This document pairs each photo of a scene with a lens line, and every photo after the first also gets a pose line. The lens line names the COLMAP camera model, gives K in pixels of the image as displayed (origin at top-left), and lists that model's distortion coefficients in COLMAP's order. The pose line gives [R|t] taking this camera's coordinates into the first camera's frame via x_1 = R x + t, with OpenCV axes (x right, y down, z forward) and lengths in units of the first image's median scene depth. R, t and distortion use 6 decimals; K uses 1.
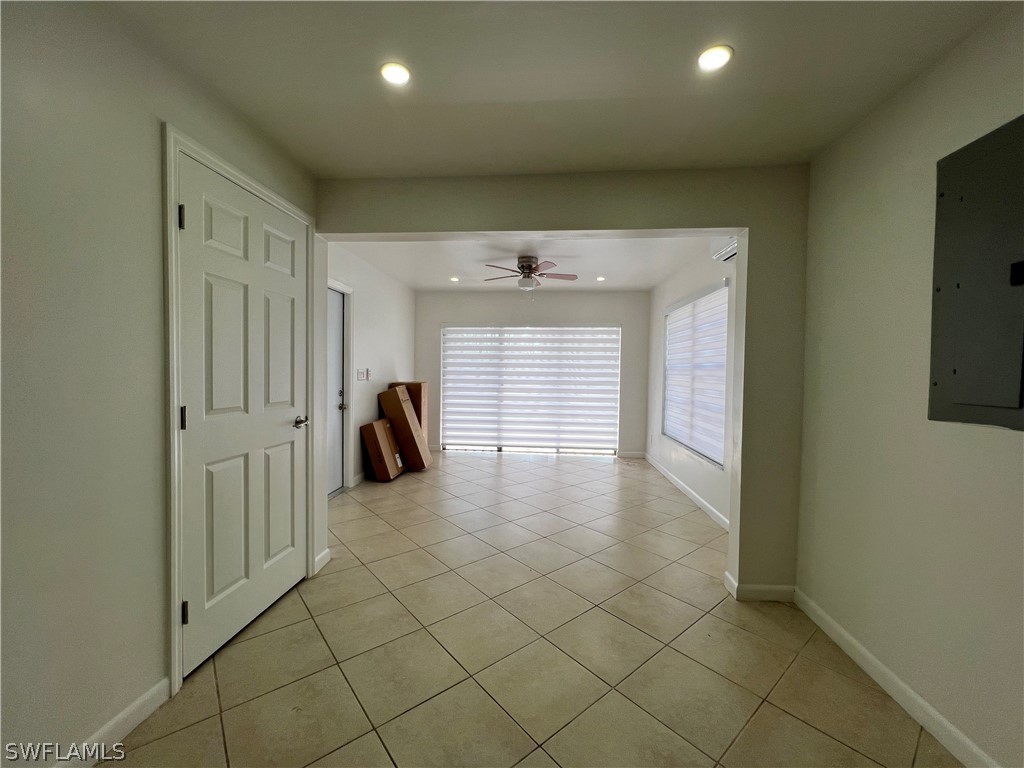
lens RADIAL K [[409.3, 0, 512.0], [0, 409.3, 384.0], [0, 0, 1]] dist [-0.002437, 0.000272]
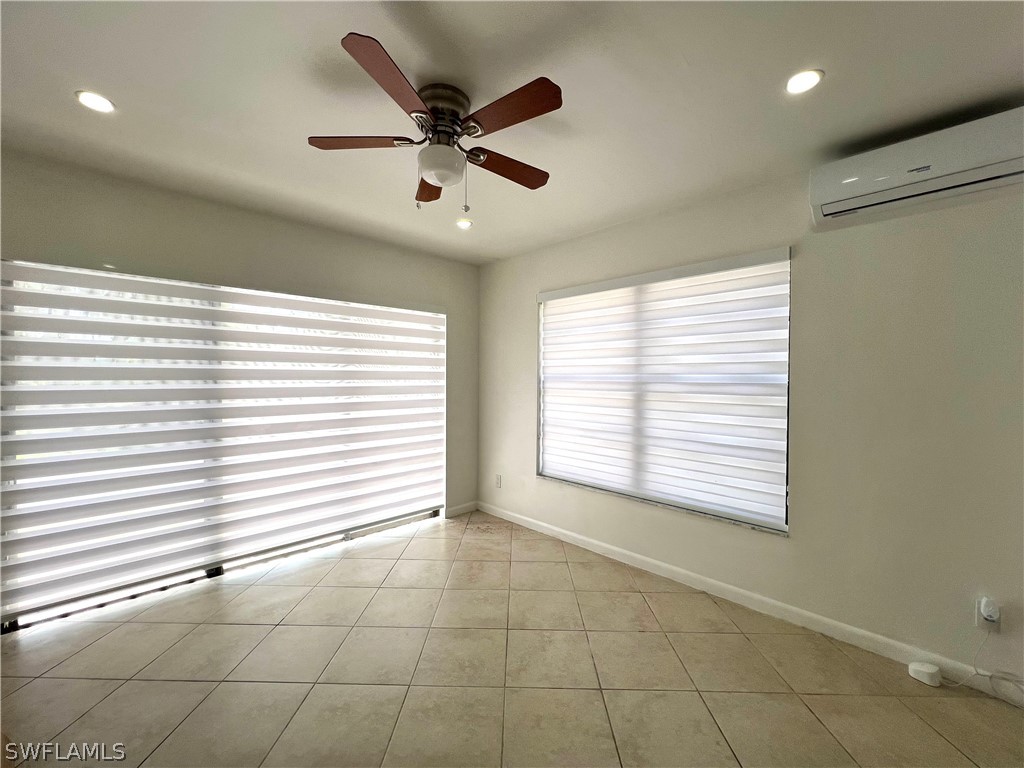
lens RADIAL K [[409.3, 0, 512.0], [0, 409.3, 384.0], [0, 0, 1]] dist [-0.002437, 0.000272]
pose [[0.652959, -0.022441, 0.757061, -0.154046], [0.028644, 0.999578, 0.004925, -0.030497], [-0.756851, 0.018469, 0.653326, 0.515522]]
